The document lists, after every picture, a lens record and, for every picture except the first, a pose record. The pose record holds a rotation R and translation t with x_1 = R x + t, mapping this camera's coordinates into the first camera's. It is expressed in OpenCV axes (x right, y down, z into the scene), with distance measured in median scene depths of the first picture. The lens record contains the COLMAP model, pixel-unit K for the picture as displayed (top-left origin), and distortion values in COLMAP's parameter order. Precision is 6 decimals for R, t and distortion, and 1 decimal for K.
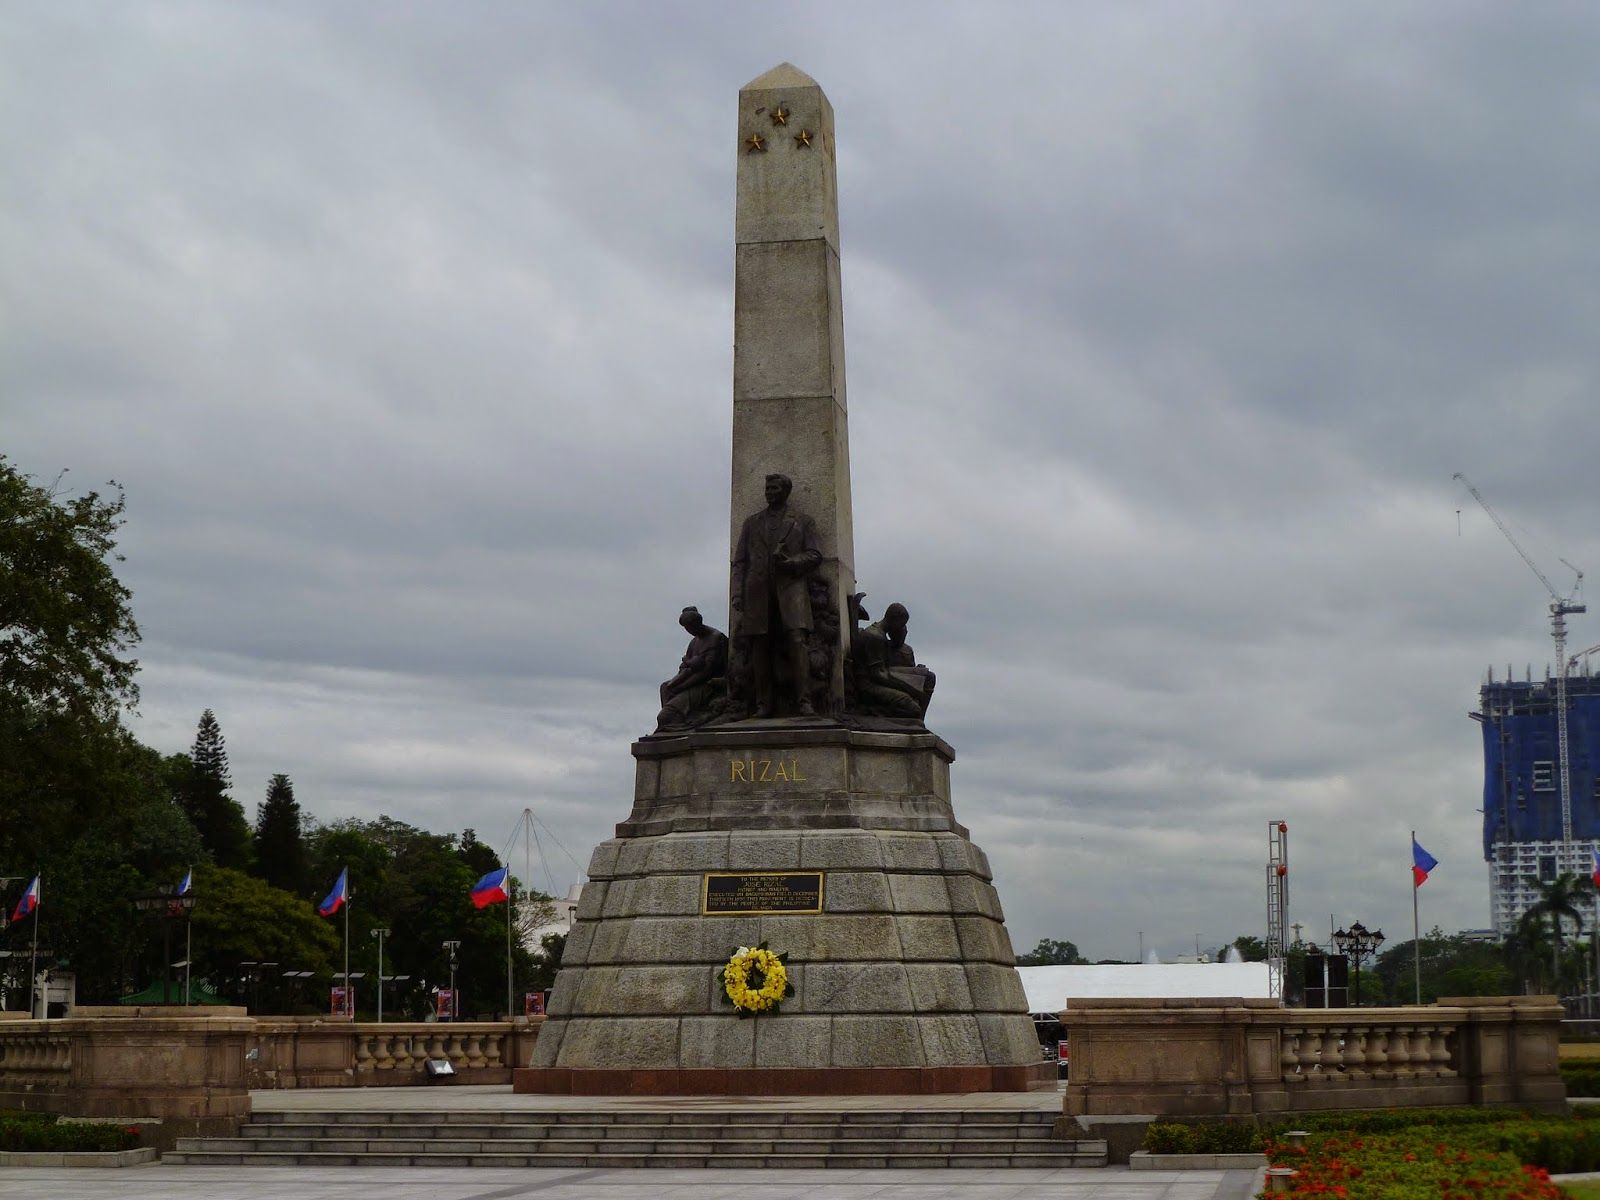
lens RADIAL K [[2902.1, 0, 809.8], [0, 2902.1, 591.8], [0, 0, 1]] dist [-0.109922, 0.000000]
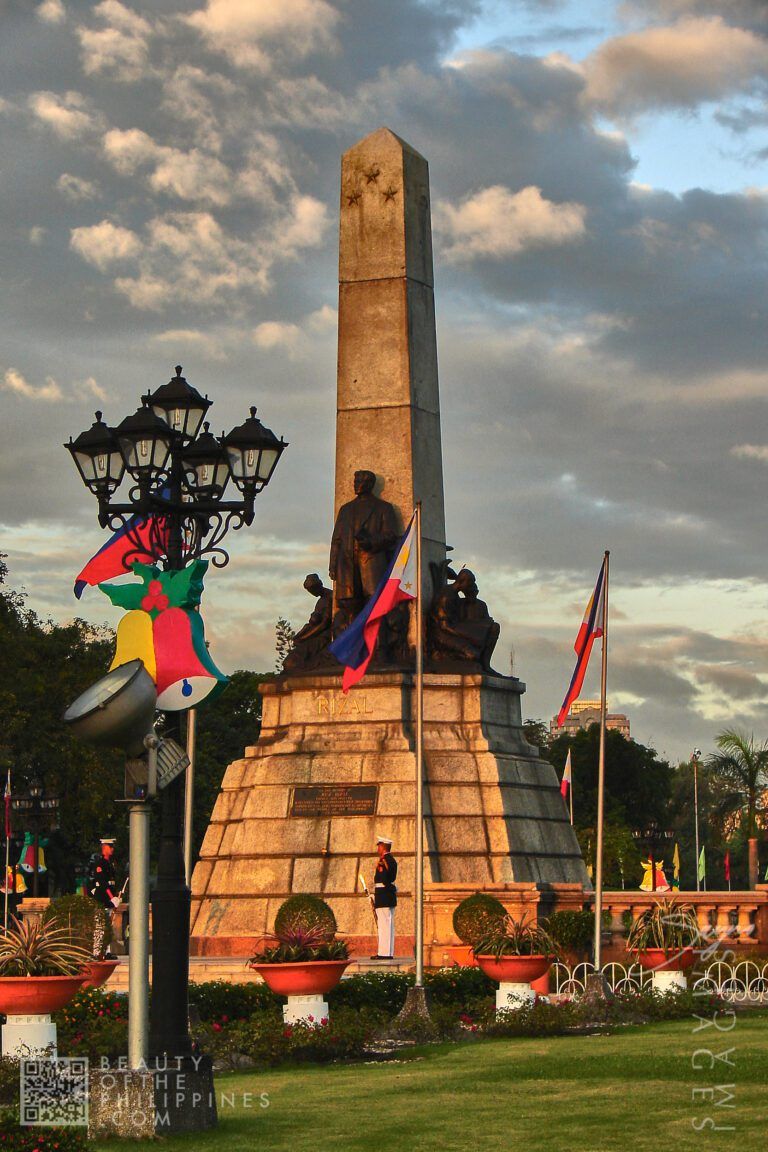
lens RADIAL K [[3421.4, 0, 361.2], [0, 3421.4, 631.6], [0, 0, 1]] dist [0.272226, 0.000000]
pose [[0.971469, -0.018035, -0.236478, 0.347828], [0.033827, 0.997447, 0.062892, -0.065877], [0.234740, -0.069097, 0.969599, -0.464733]]
